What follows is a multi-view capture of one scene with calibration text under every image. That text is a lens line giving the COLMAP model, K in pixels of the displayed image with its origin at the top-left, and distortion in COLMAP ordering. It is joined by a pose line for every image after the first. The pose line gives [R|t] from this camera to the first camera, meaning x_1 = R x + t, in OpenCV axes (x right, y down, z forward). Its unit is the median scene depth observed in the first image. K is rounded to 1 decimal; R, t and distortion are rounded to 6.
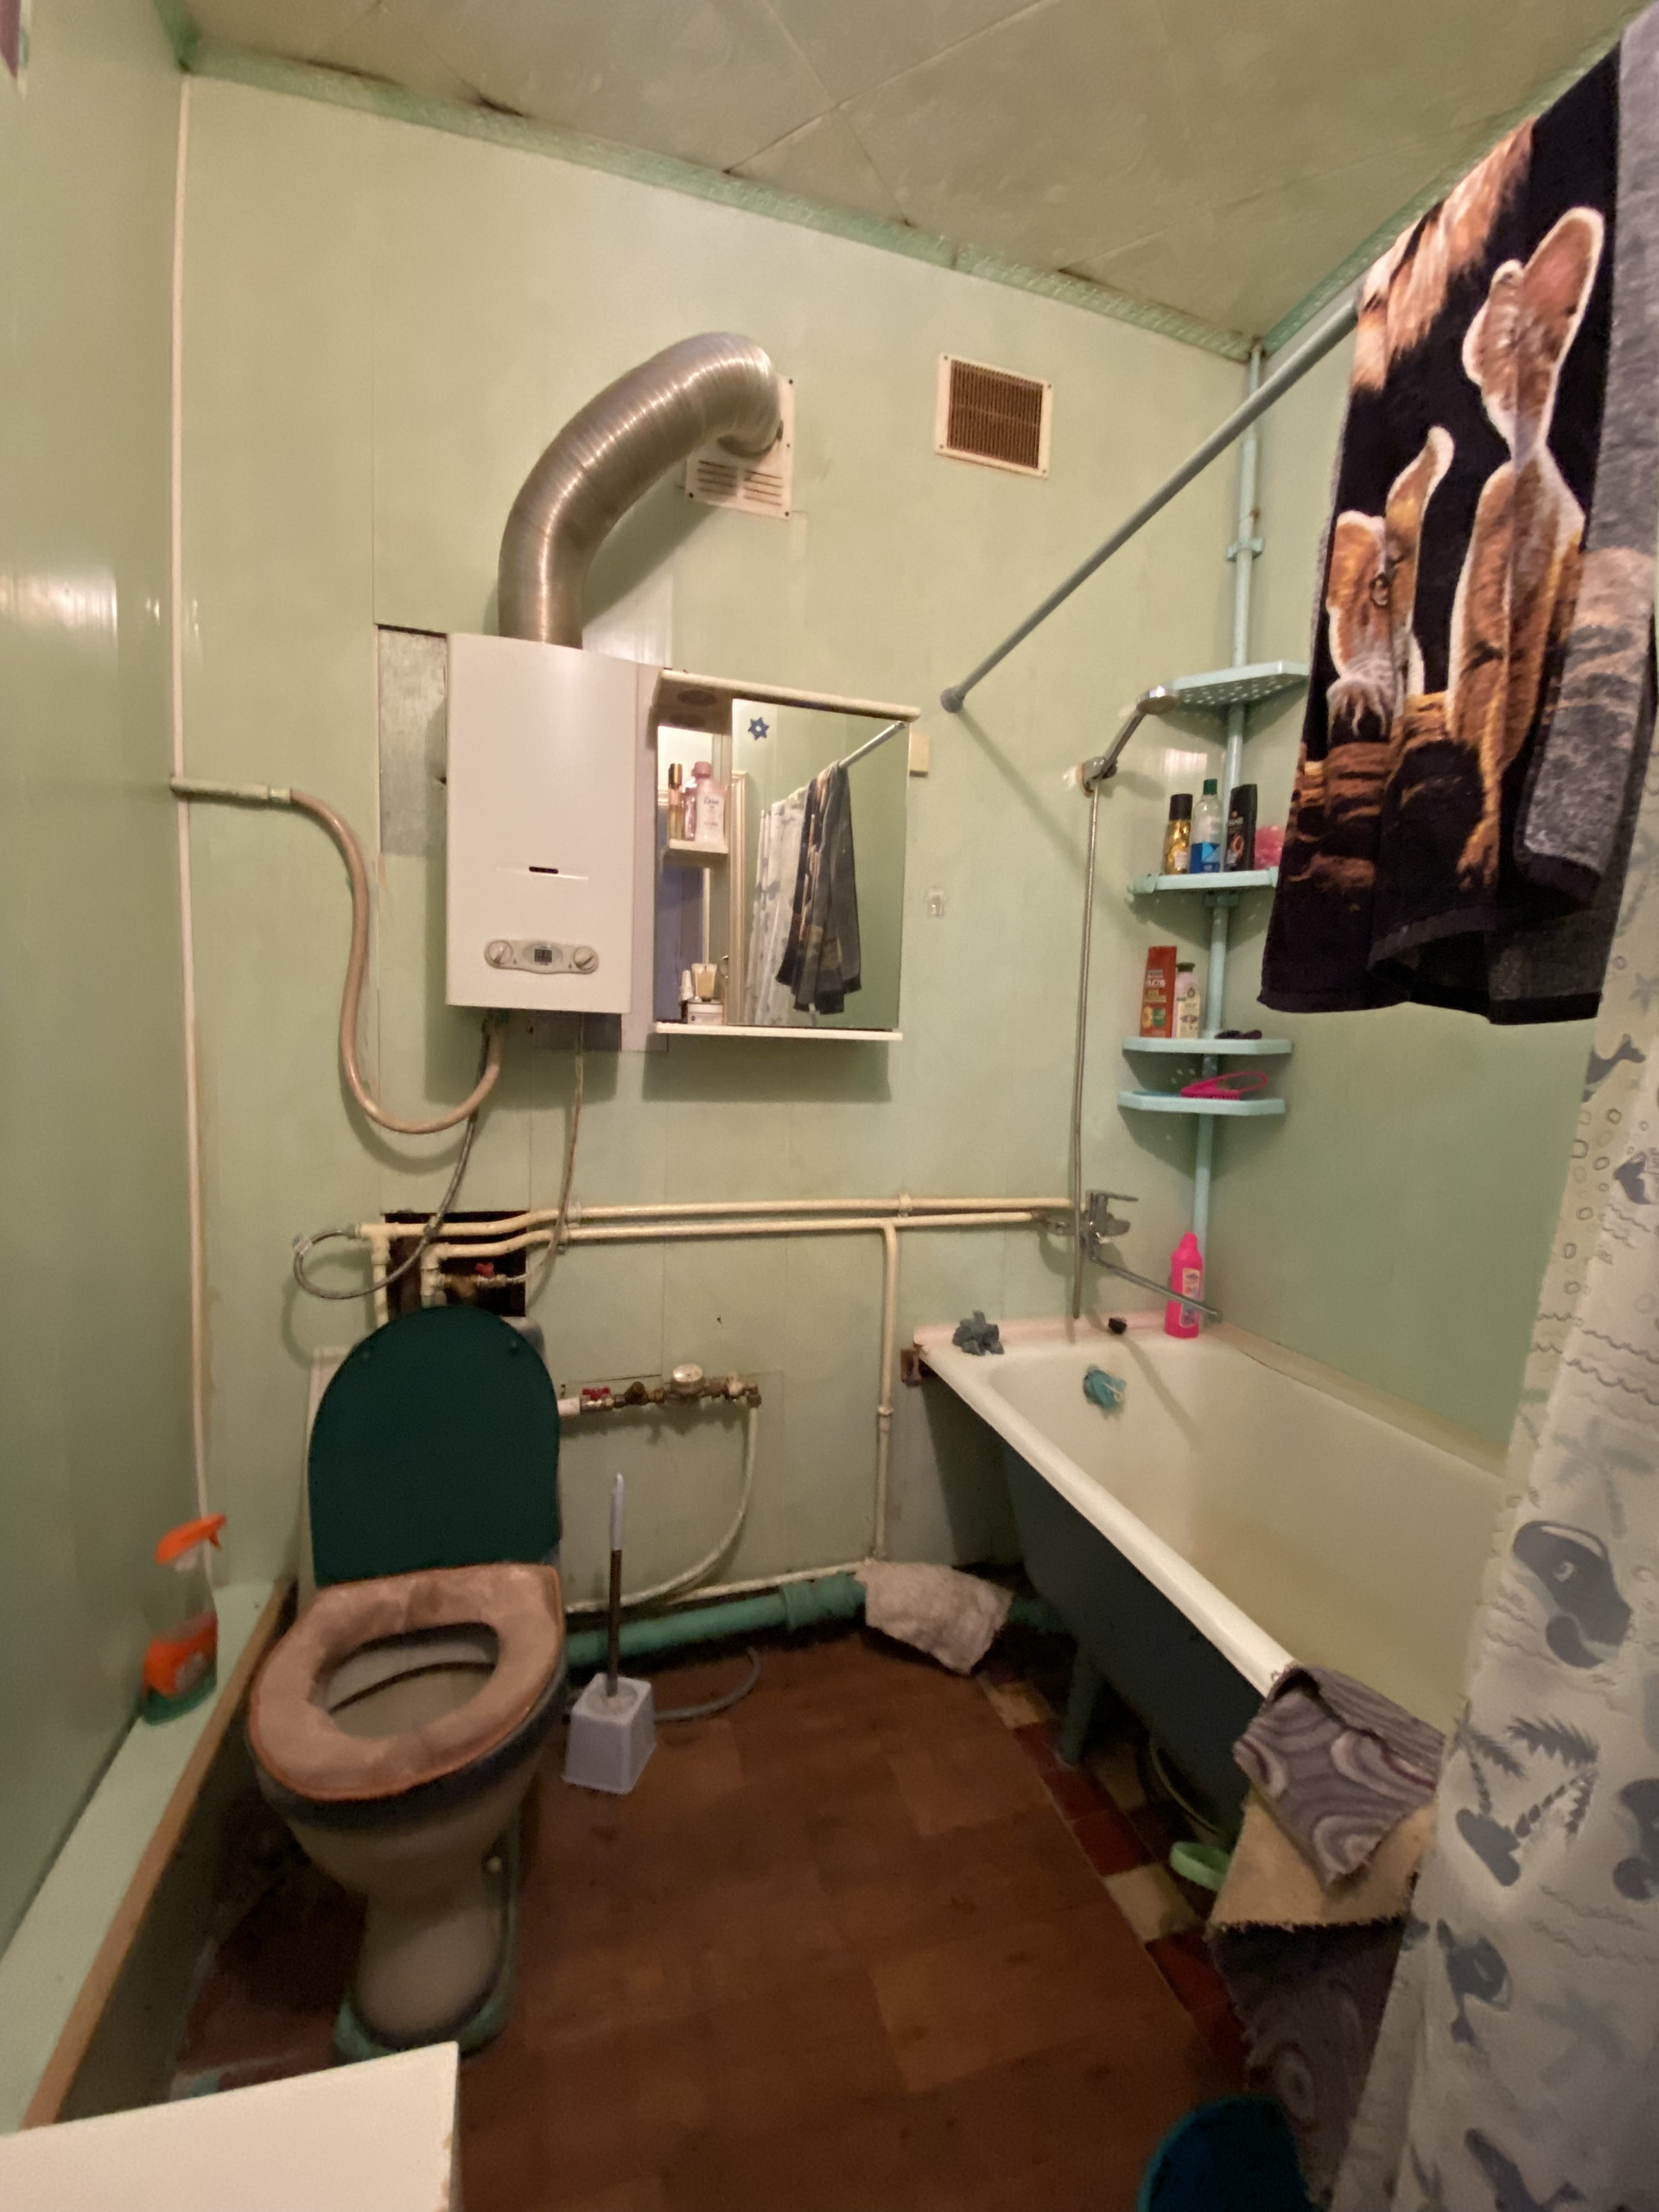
lens RADIAL K [[892.1, 0, 823.3], [0, 892.1, 1102.1], [0, 0, 1]] dist [0.029968, -0.025318]
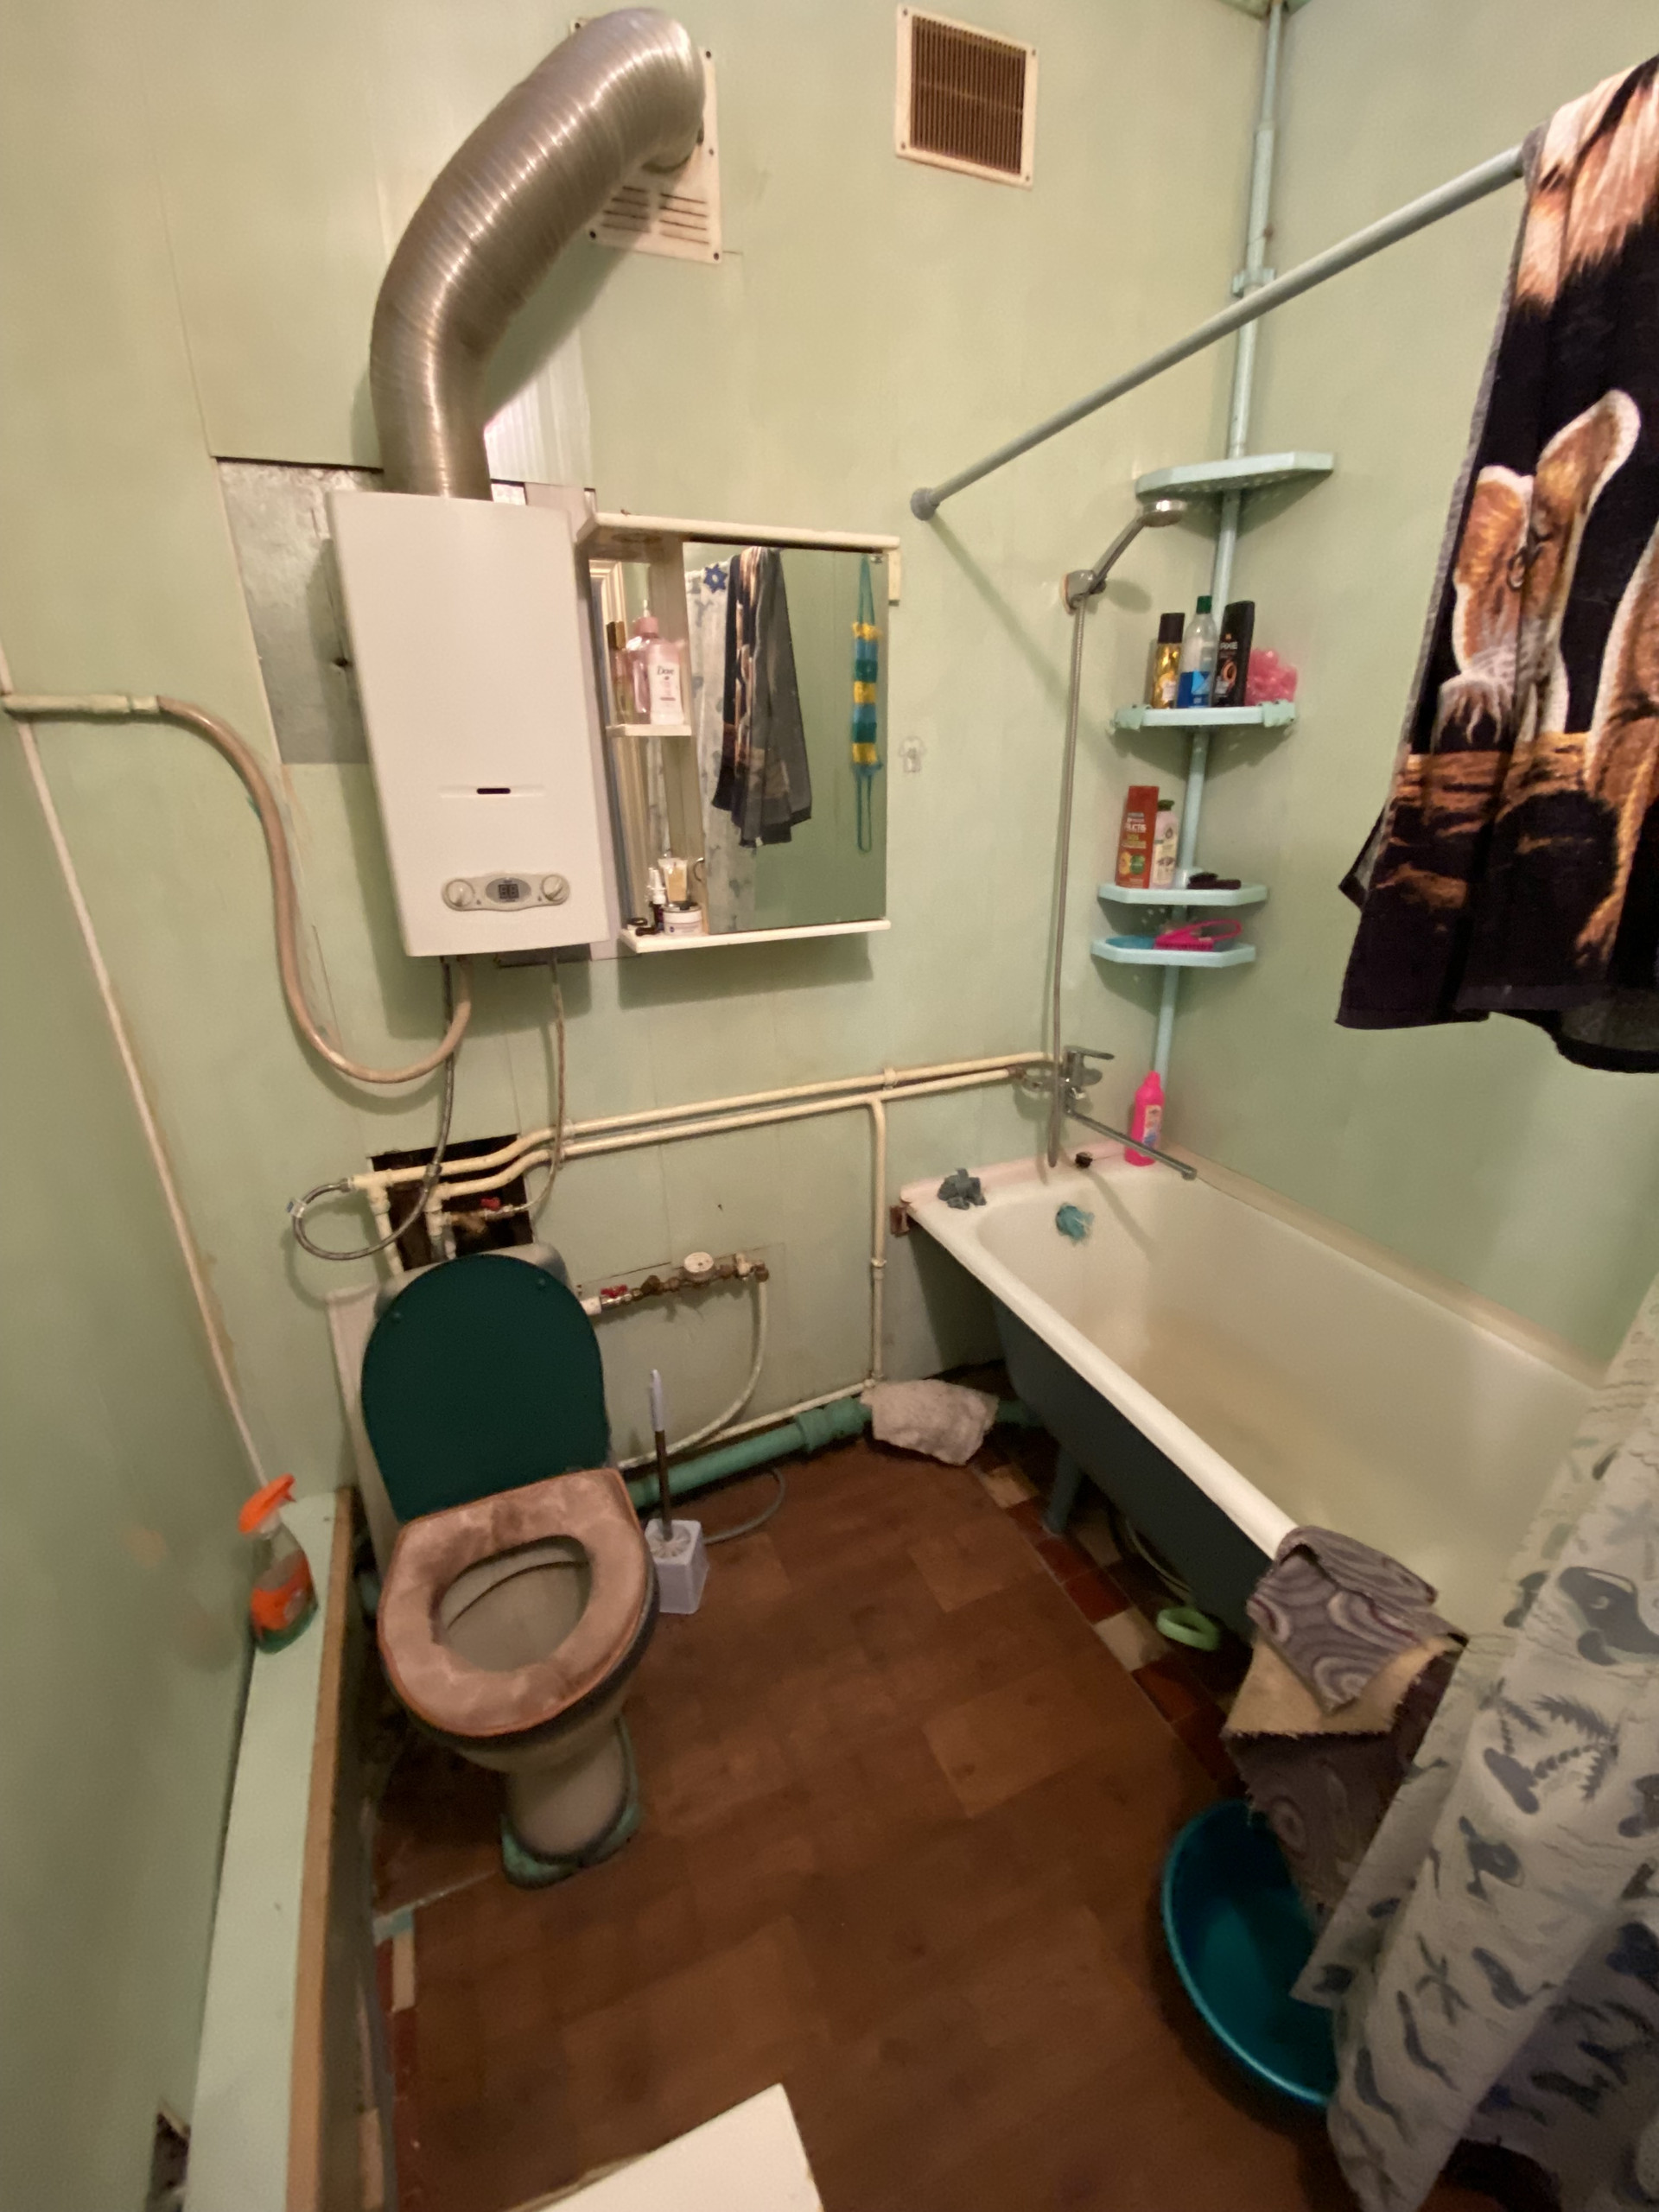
lens RADIAL K [[892.1, 0, 823.3], [0, 892.1, 1102.1], [0, 0, 1]] dist [0.029968, -0.025318]
pose [[0.991467, -0.091776, 0.092572, -0.095032], [0.061605, 0.955733, 0.287714, -0.184963], [-0.114880, -0.279556, 0.953232, 0.046641]]
